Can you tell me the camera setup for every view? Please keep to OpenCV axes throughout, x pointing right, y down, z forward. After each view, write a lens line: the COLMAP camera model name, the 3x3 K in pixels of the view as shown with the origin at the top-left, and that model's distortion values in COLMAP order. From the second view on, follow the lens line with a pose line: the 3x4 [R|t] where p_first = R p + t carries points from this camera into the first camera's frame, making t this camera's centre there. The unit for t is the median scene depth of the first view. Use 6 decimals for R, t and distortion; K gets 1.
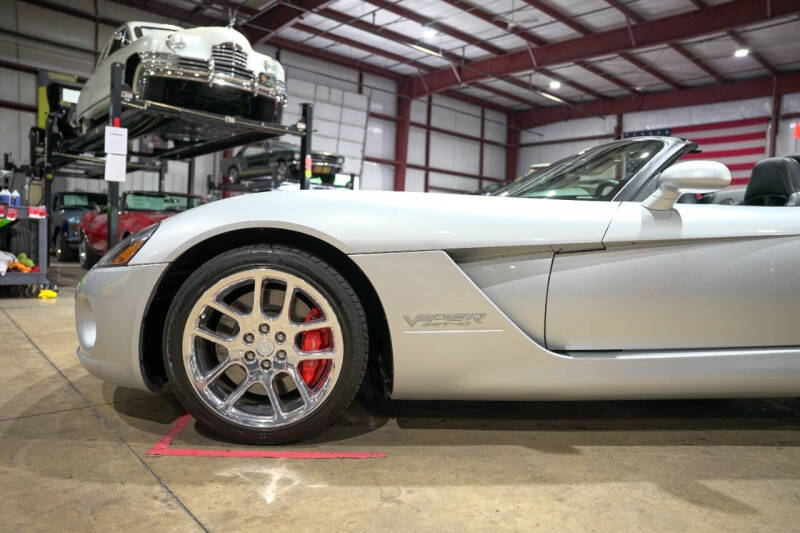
lens RADIAL K [[548.5, 0, 401.8], [0, 548.5, 267.0], [0, 0, 1]] dist [-0.137965, 0.108533]
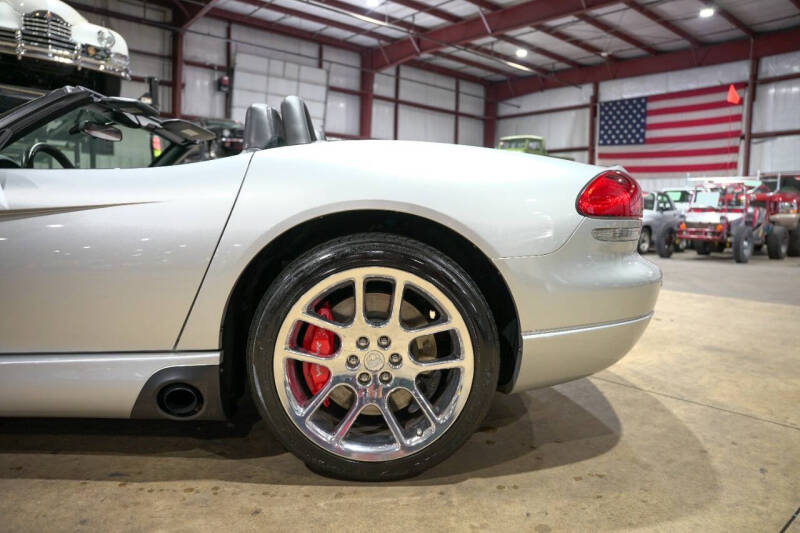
lens RADIAL K [[548.5, 0, 401.8], [0, 548.5, 267.0], [0, 0, 1]] dist [-0.137965, 0.108533]
pose [[0.999286, -0.008437, -0.036822, 0.115522], [0.009968, 0.999085, 0.041590, 0.000037], [0.036437, -0.041927, 0.998456, 0.024679]]
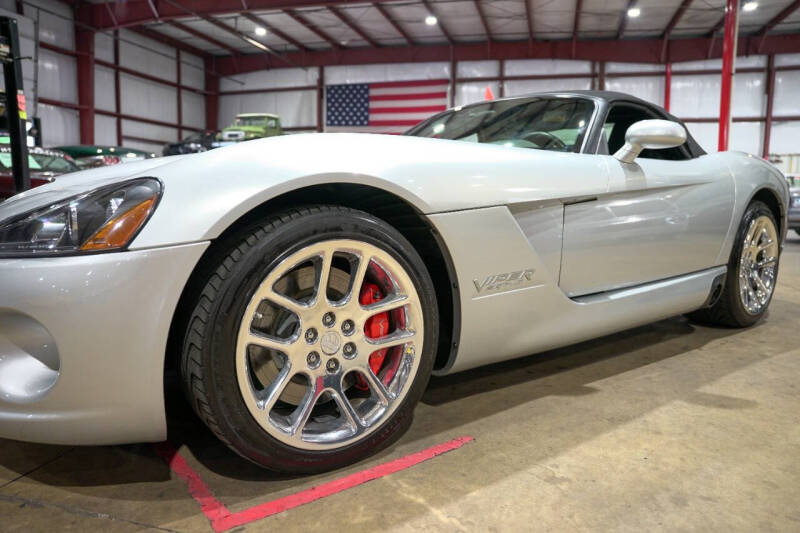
lens RADIAL K [[548.5, 0, 401.8], [0, 548.5, 267.0], [0, 0, 1]] dist [-0.137965, 0.108533]
pose [[0.845118, -0.095885, 0.525911, -0.050306], [0.049190, 0.993557, 0.102101, -0.002716], [-0.532312, -0.060418, 0.844389, 0.028082]]
